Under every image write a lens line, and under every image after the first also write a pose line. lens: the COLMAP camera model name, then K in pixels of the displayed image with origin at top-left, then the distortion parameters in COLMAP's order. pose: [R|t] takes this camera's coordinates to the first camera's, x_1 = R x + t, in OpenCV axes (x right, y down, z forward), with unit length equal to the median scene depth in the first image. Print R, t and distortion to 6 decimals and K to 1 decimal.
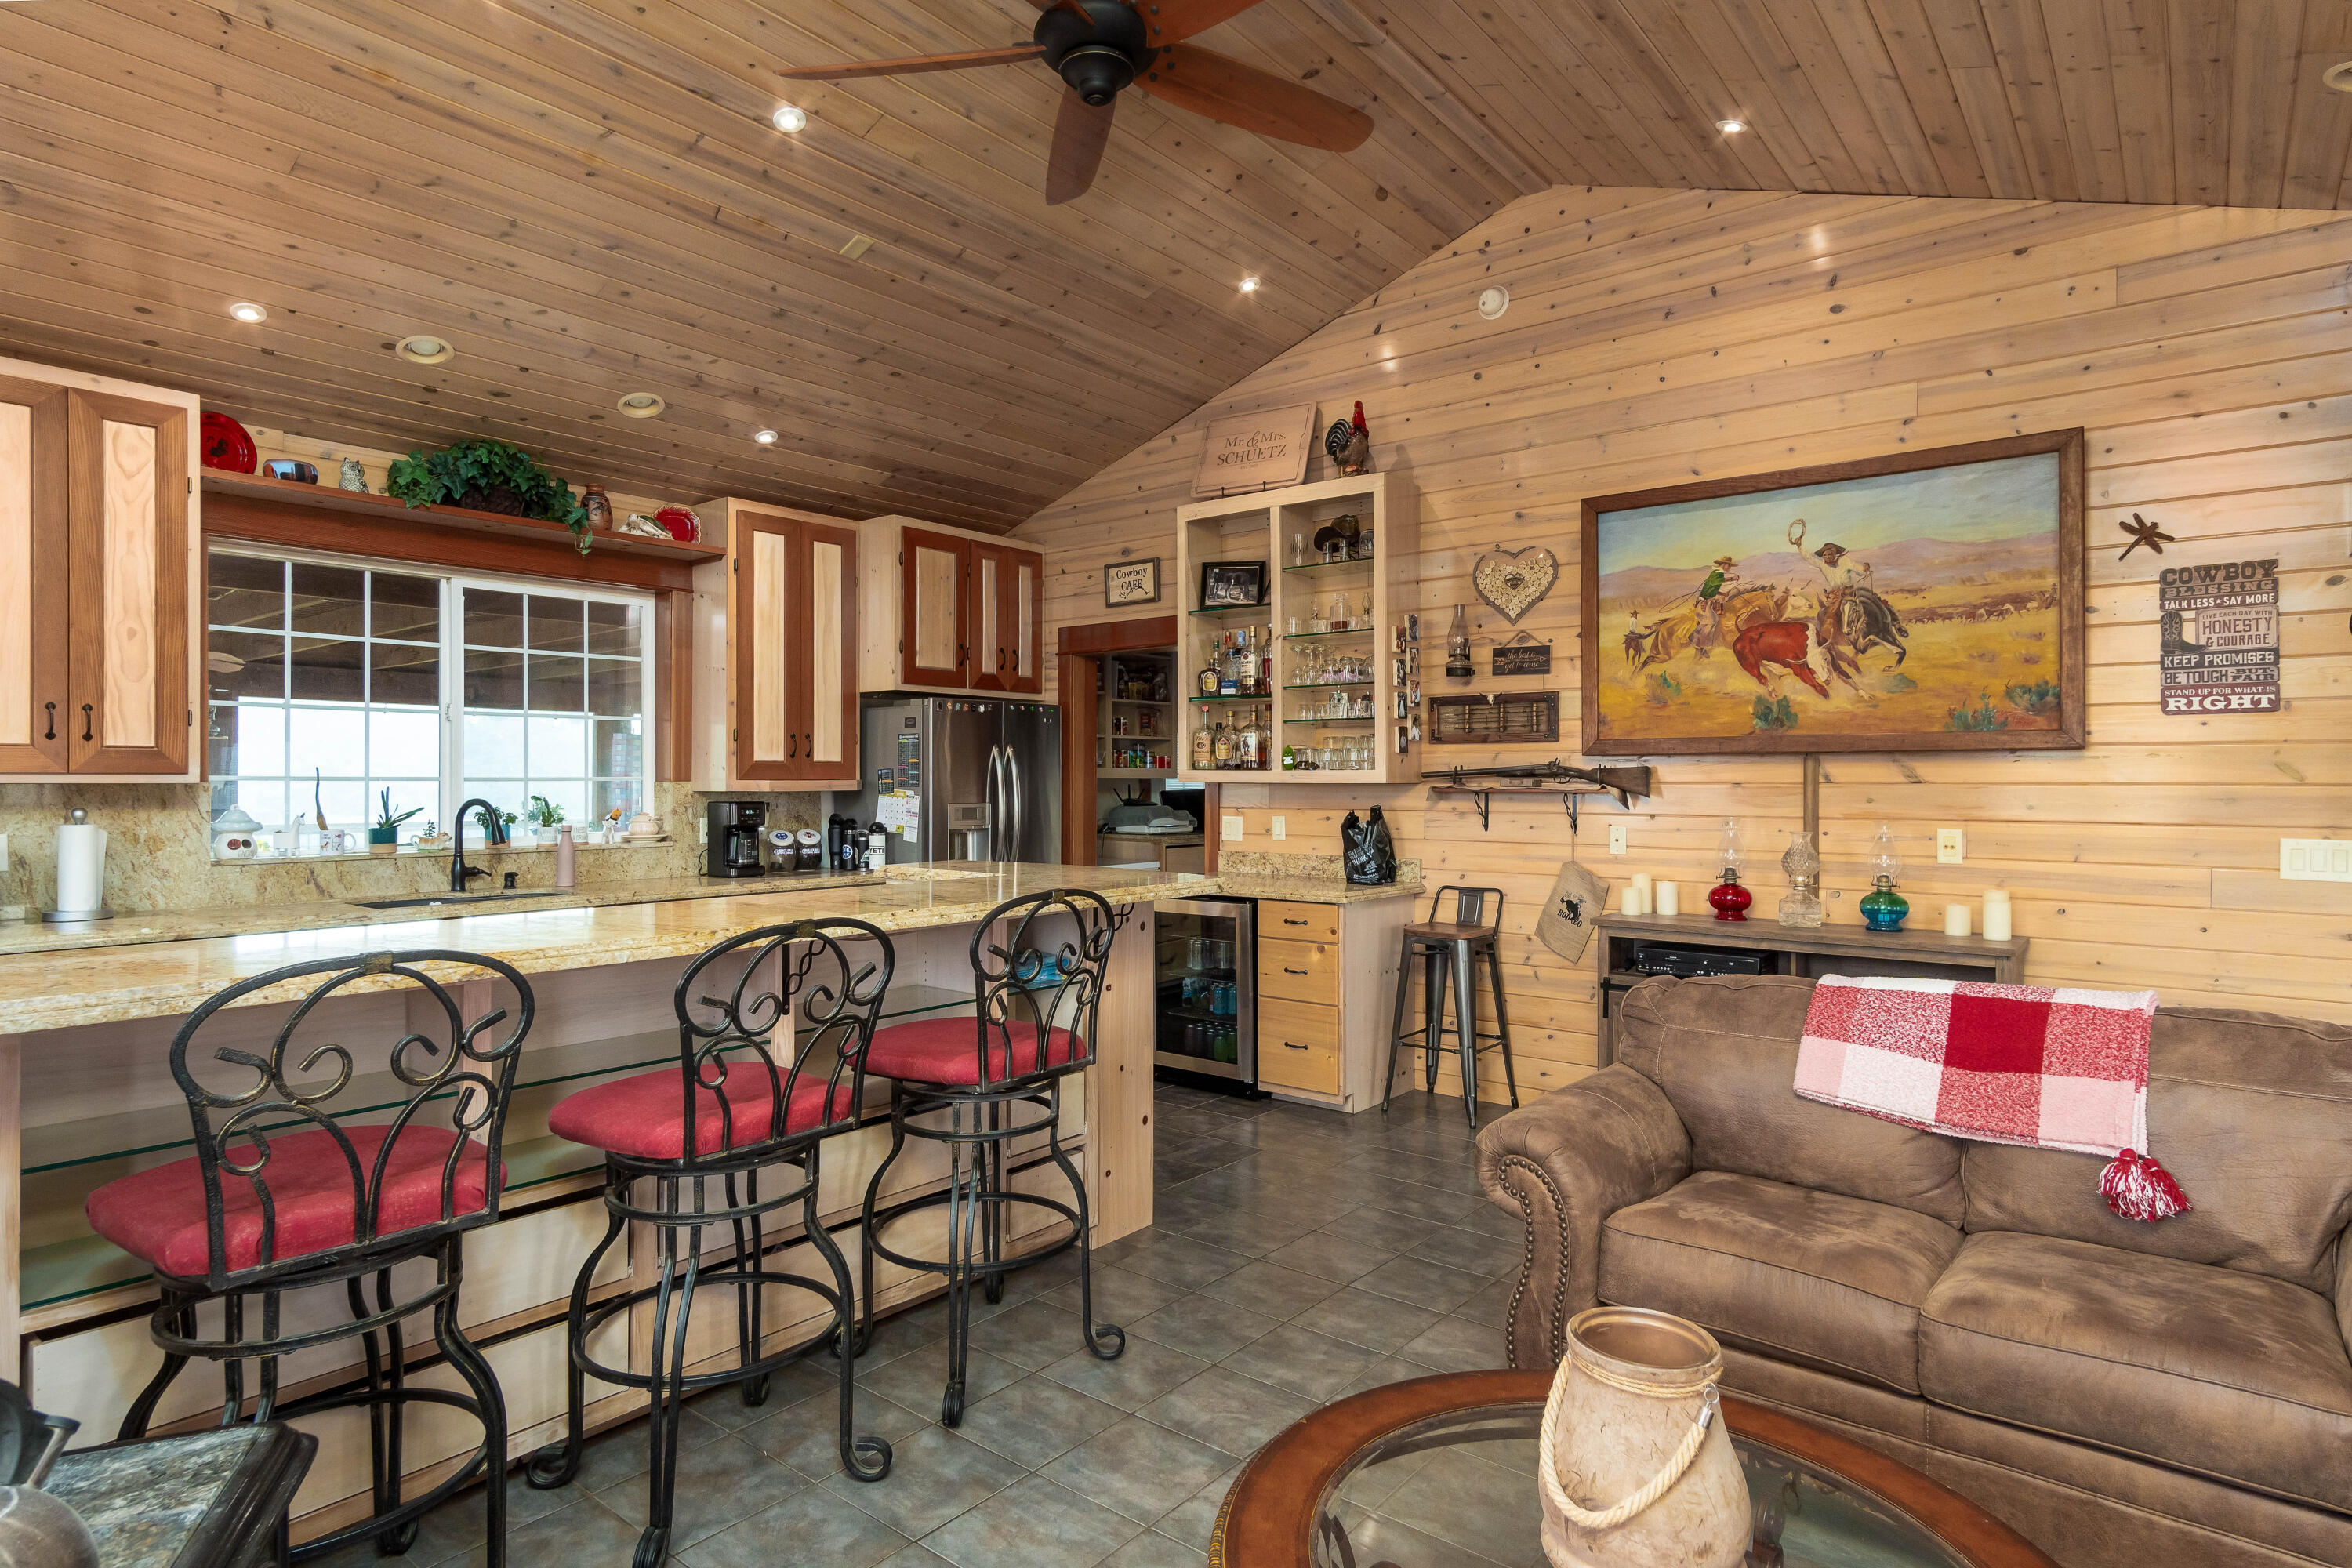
lens RADIAL K [[1256.1, 0, 1159.4], [0, 1256.1, 774.2], [0, 0, 1]] dist [0.001039, 0.002692]
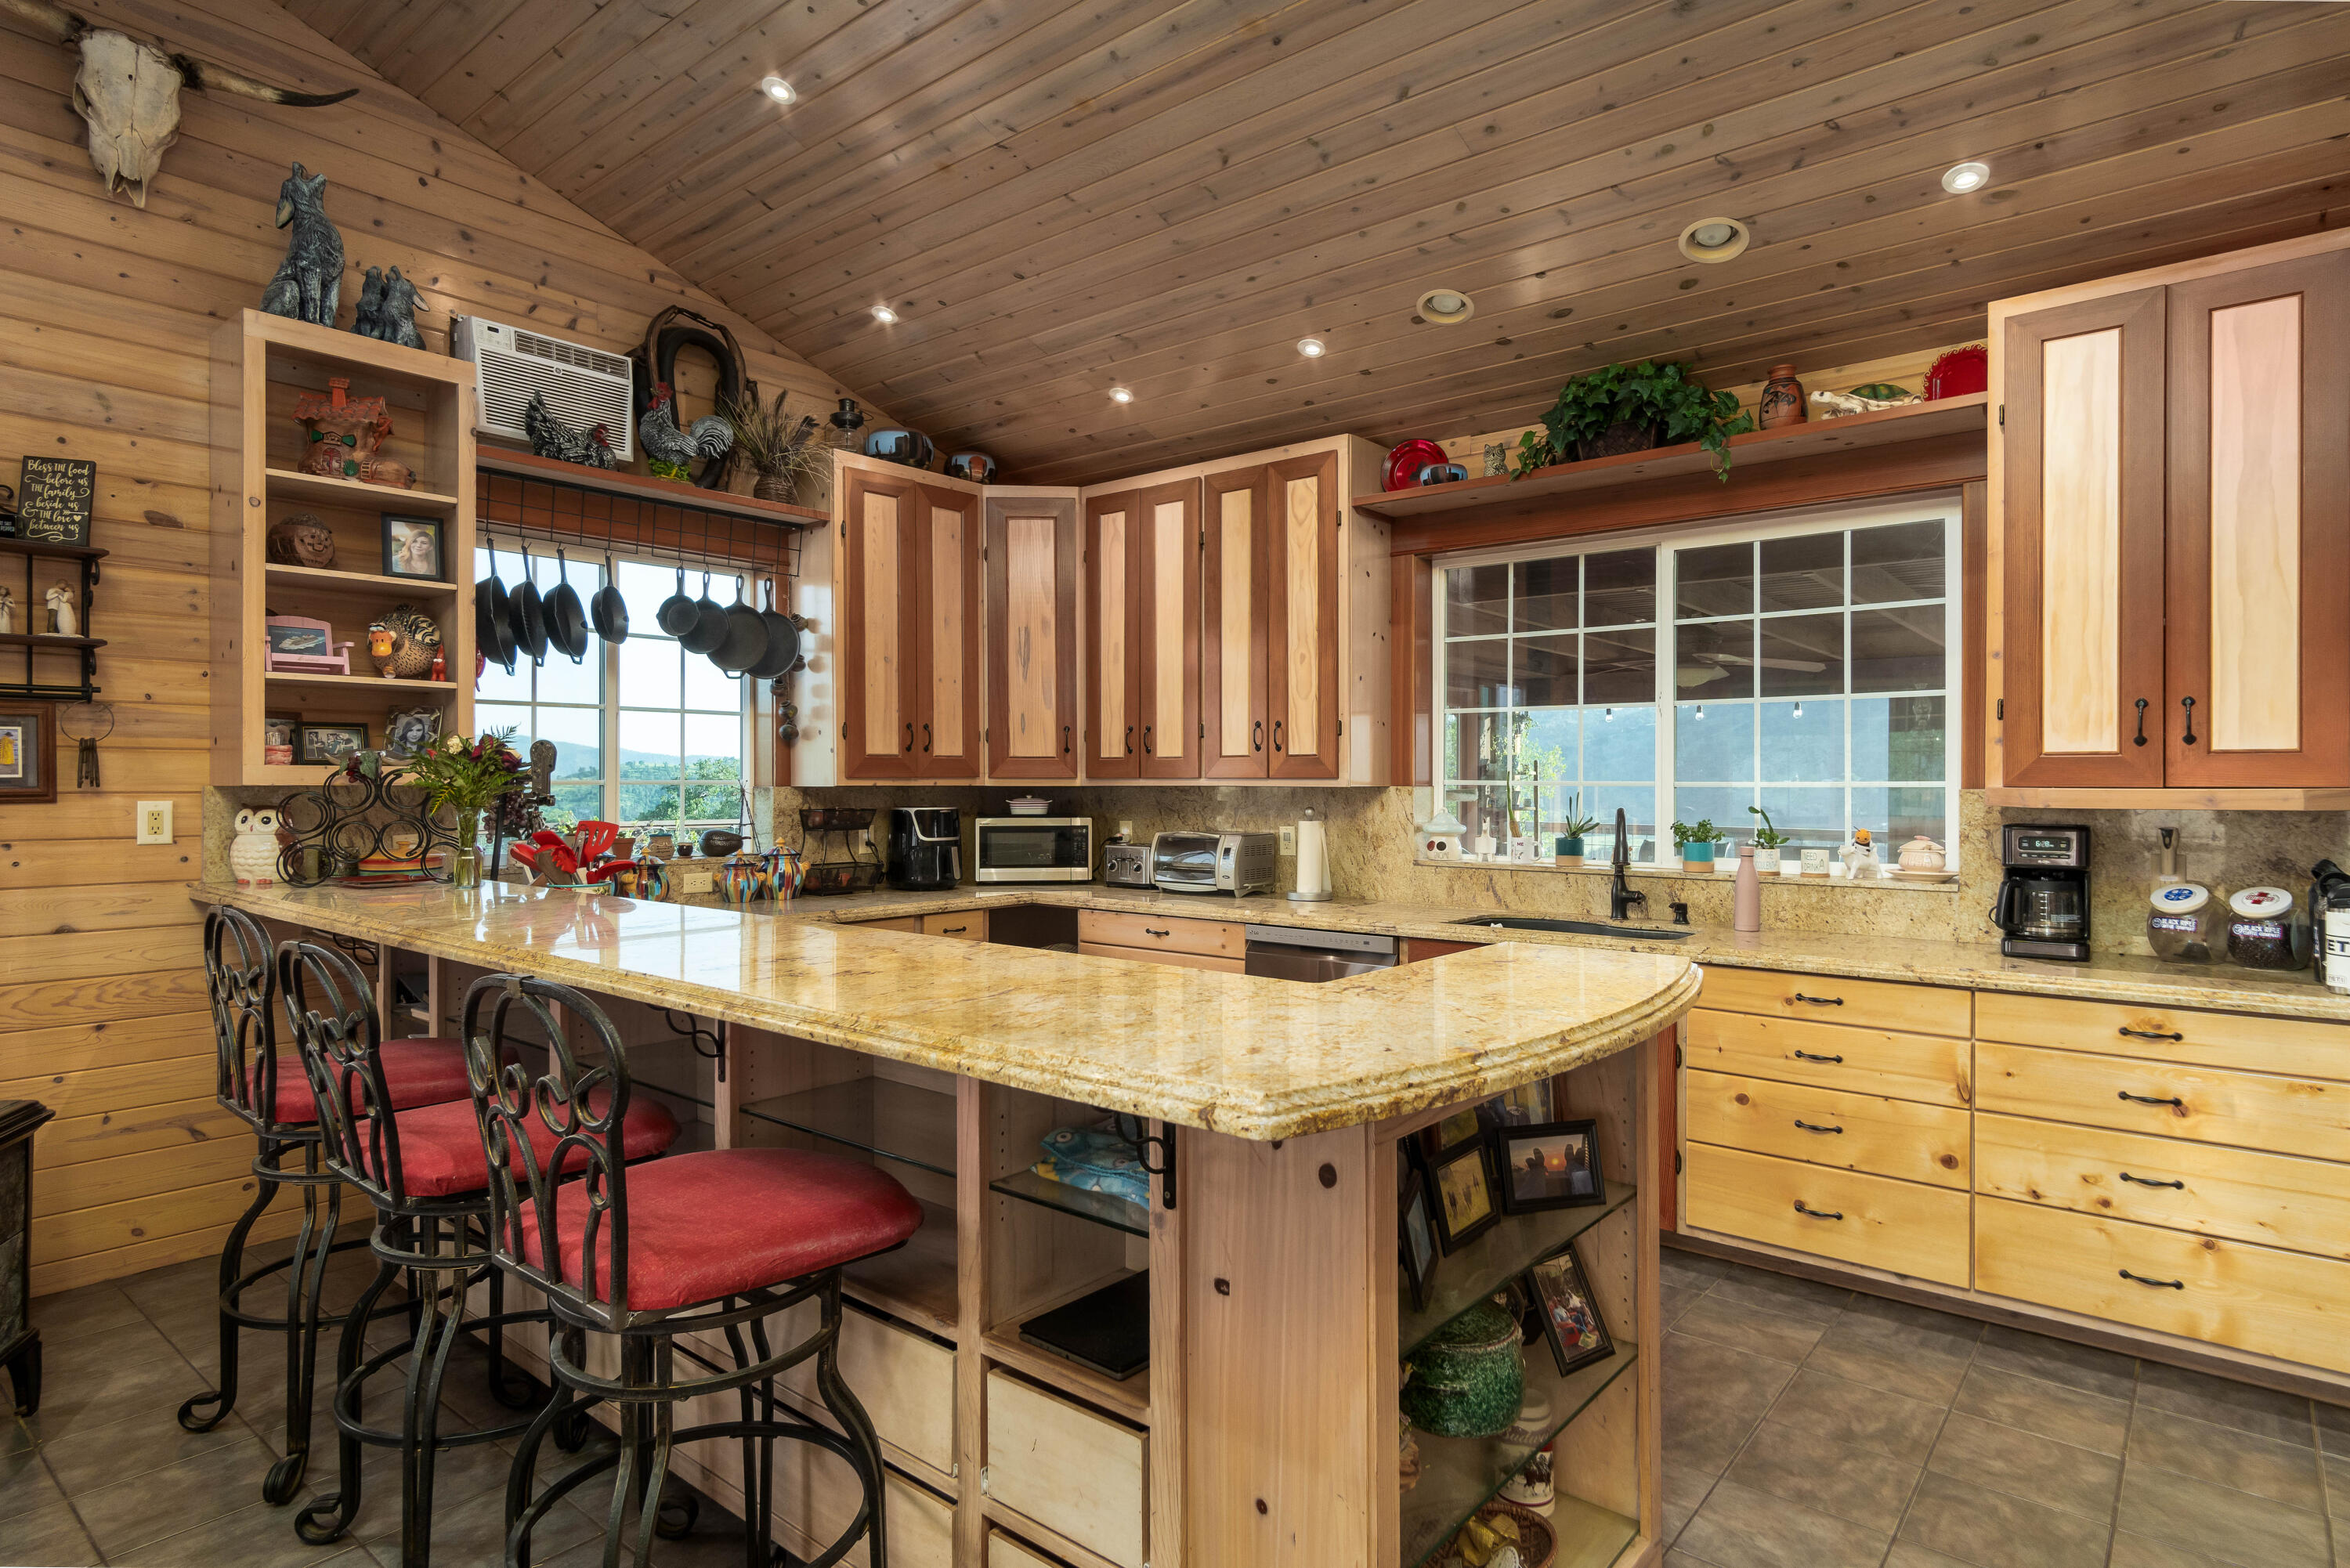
lens RADIAL K [[1254.9, 0, 1192.4], [0, 1254.9, 780.7], [0, 0, 1]] dist [0.001039, 0.002692]
pose [[0.007382, -0.000381, -0.999973, 0.307503], [0.001361, 0.999999, -0.000371, 0.001623], [0.999972, -0.001358, 0.007382, 0.799370]]
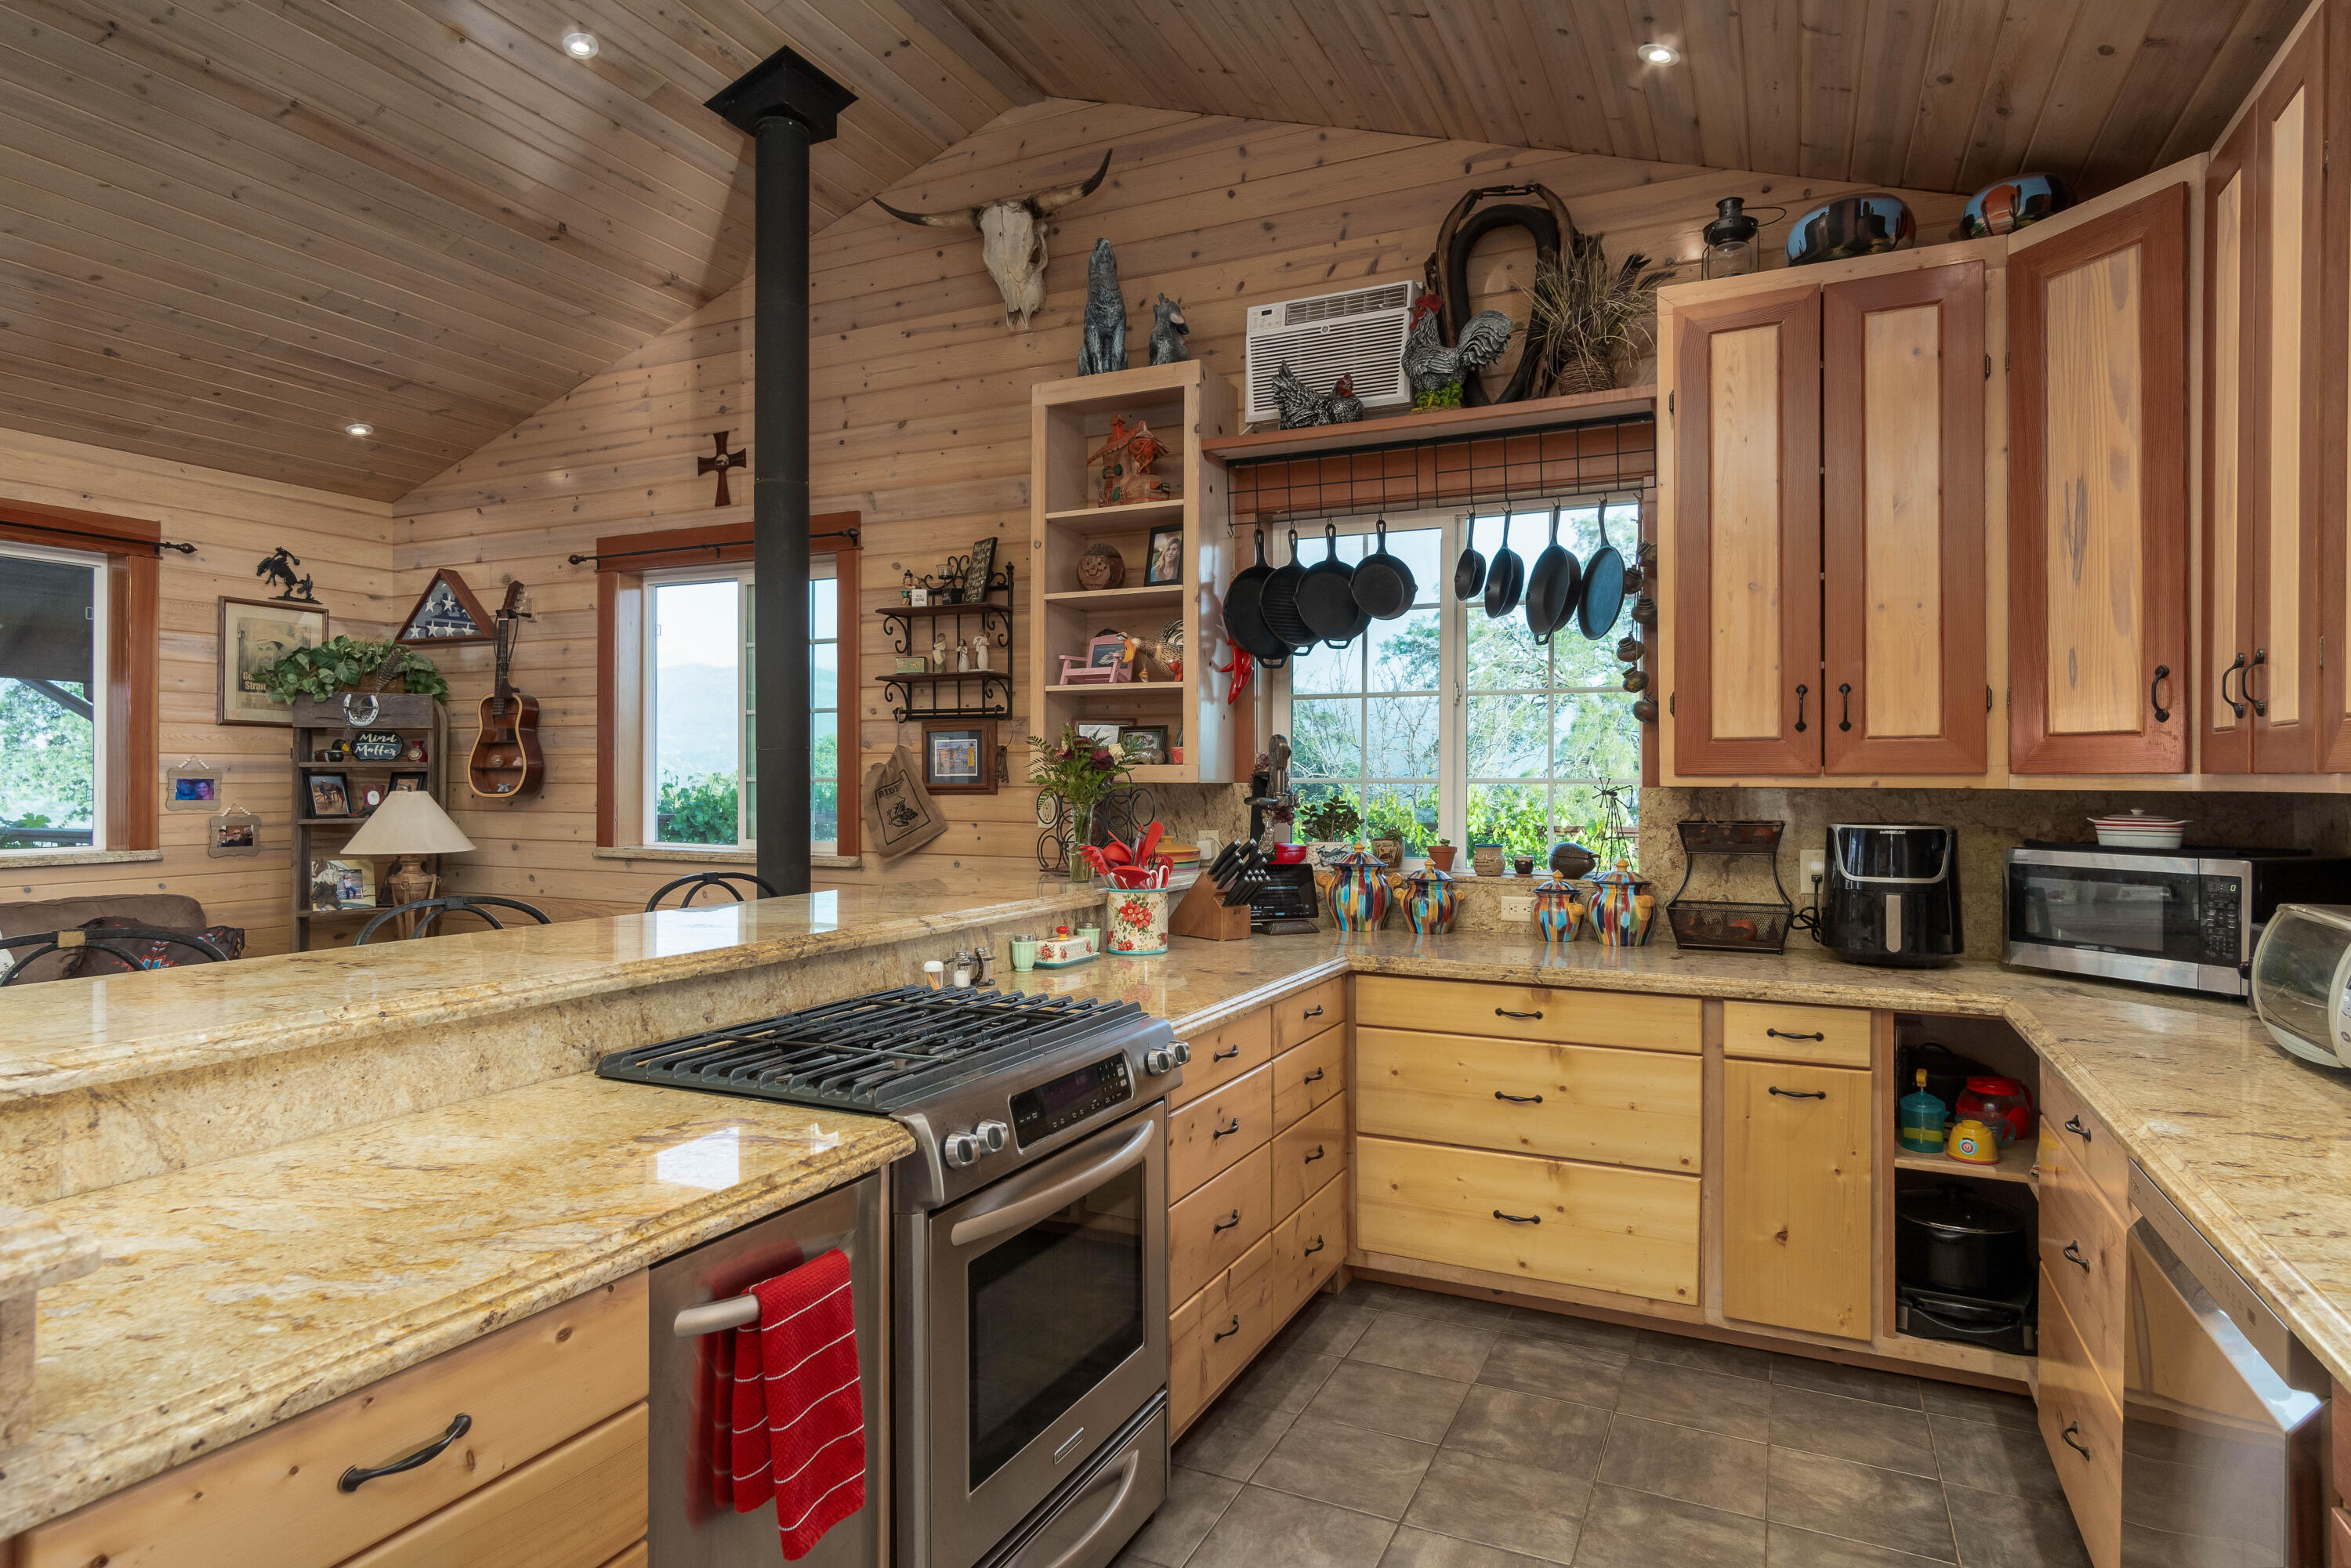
lens RADIAL K [[1285.9, 0, 1121.9], [0, 1285.9, 779.9], [0, 0, 1]] dist [0.002392, 0.004823]
pose [[-0.971416, -0.002250, -0.237375, -0.296190], [-0.002108, 0.999997, -0.000852, 0.002662], [0.237376, -0.000327, -0.971418, 1.154339]]
